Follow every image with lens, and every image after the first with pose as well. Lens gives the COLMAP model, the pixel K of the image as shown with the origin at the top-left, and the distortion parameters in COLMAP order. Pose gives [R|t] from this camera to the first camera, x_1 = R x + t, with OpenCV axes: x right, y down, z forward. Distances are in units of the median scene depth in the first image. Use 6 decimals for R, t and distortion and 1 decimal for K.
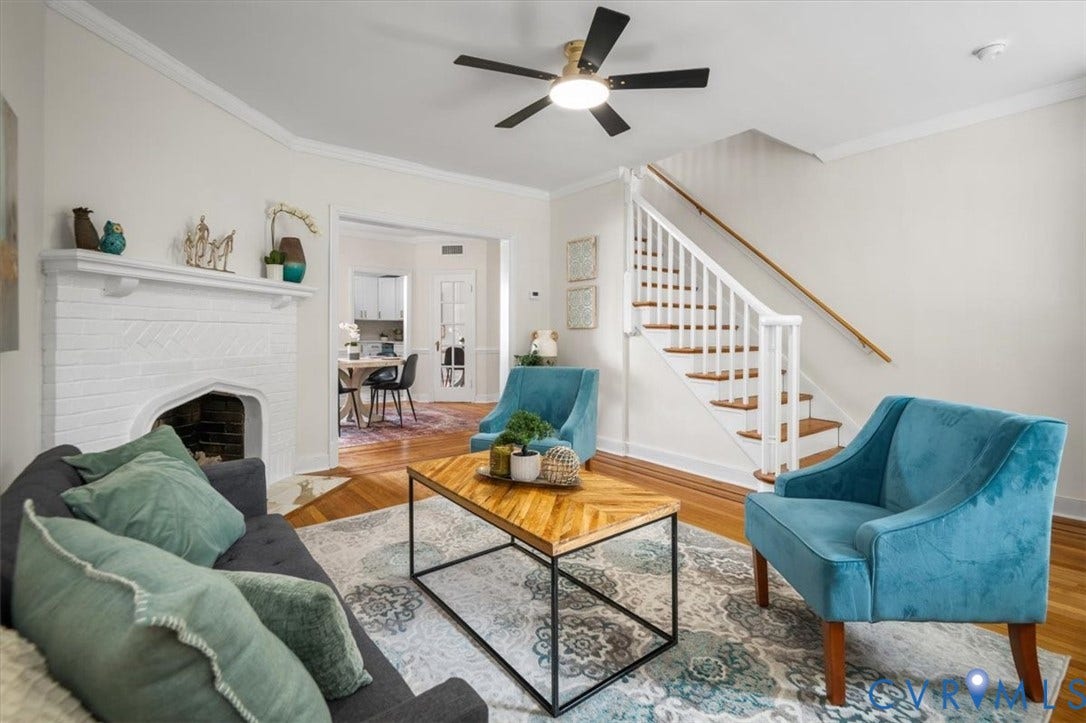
lens RADIAL K [[507.3, 0, 560.8], [0, 507.3, 320.1], [0, 0, 1]] dist [0.011140, -0.010728]
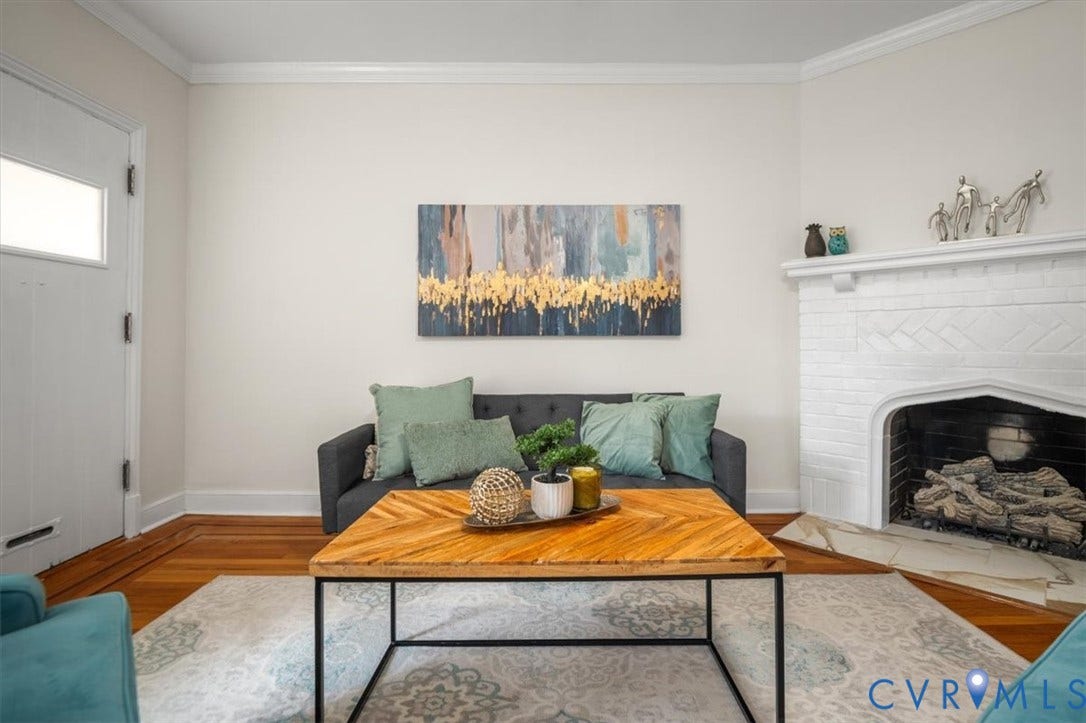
lens RADIAL K [[502.9, 0, 558.3], [0, 502.9, 338.4], [0, 0, 1]] dist [-0.001210, -0.003476]
pose [[-0.625966, -0.009657, -0.779791, 0.270537], [0.020970, 0.999353, -0.029210, 0.053422], [0.779569, -0.034637, -0.625358, 0.842281]]
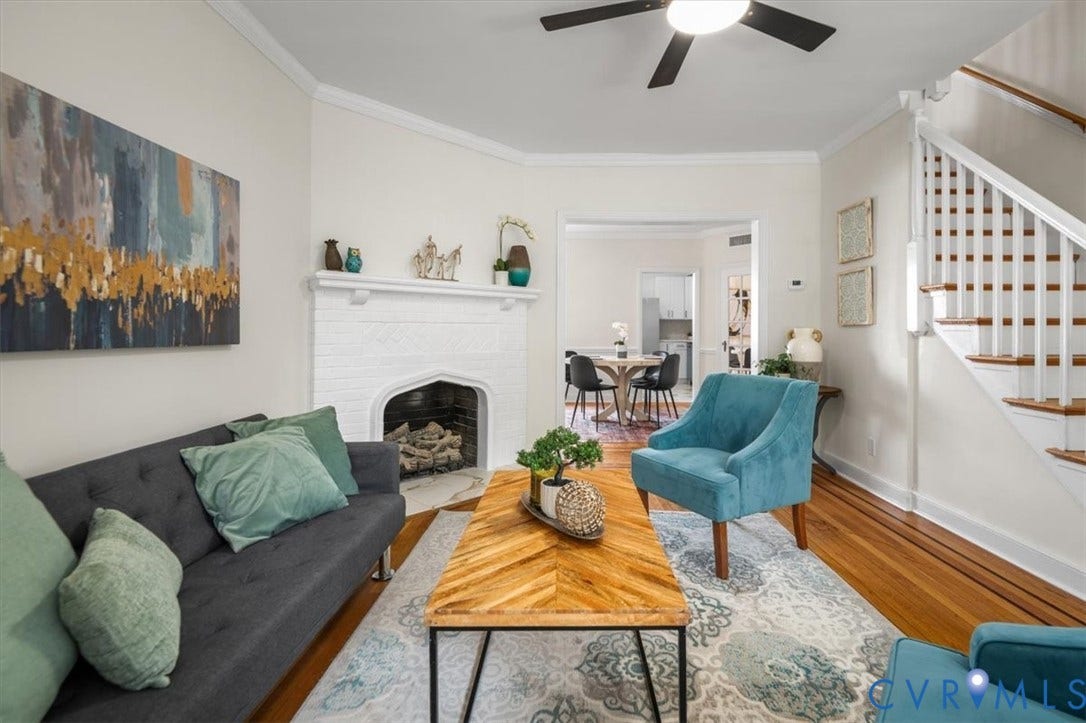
lens RADIAL K [[507.3, 0, 560.8], [0, 507.3, 320.1], [0, 0, 1]] dist [0.011140, -0.010728]
pose [[0.773891, -0.016823, -0.633095, 0.256862], [0.017531, 0.999833, -0.005138, 0.006867], [0.633076, -0.007123, 0.774057, 0.223022]]
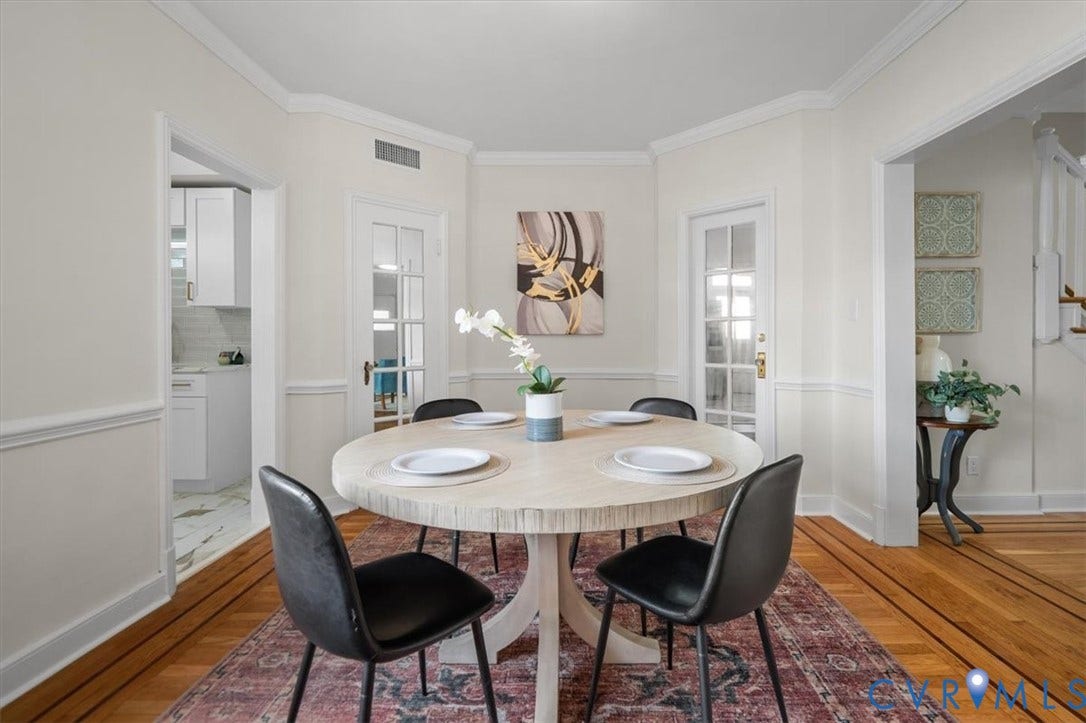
lens RADIAL K [[502.9, 0, 558.3], [0, 502.9, 338.4], [0, 0, 1]] dist [-0.001210, -0.003476]
pose [[0.623640, -0.001786, 0.781710, -1.098763], [-0.016880, 0.999733, 0.015751, 0.032379], [-0.781530, -0.023019, 0.623443, 1.423911]]
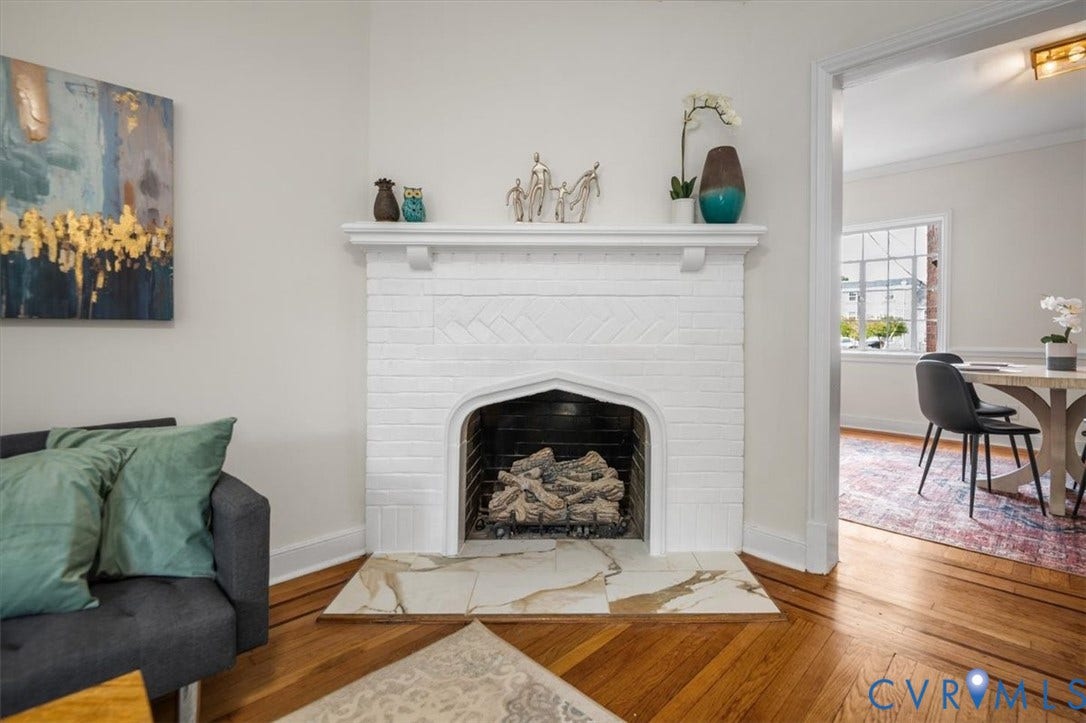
lens RADIAL K [[497.9, 0, 558.2], [0, 497.9, 335.0], [0, 0, 1]] dist [-0.011086, -0.000611]
pose [[0.110203, 0.008023, -0.993877, 0.020865], [0.022265, 0.999697, 0.010538, 0.046502], [0.993660, -0.023290, 0.109991, 0.804221]]
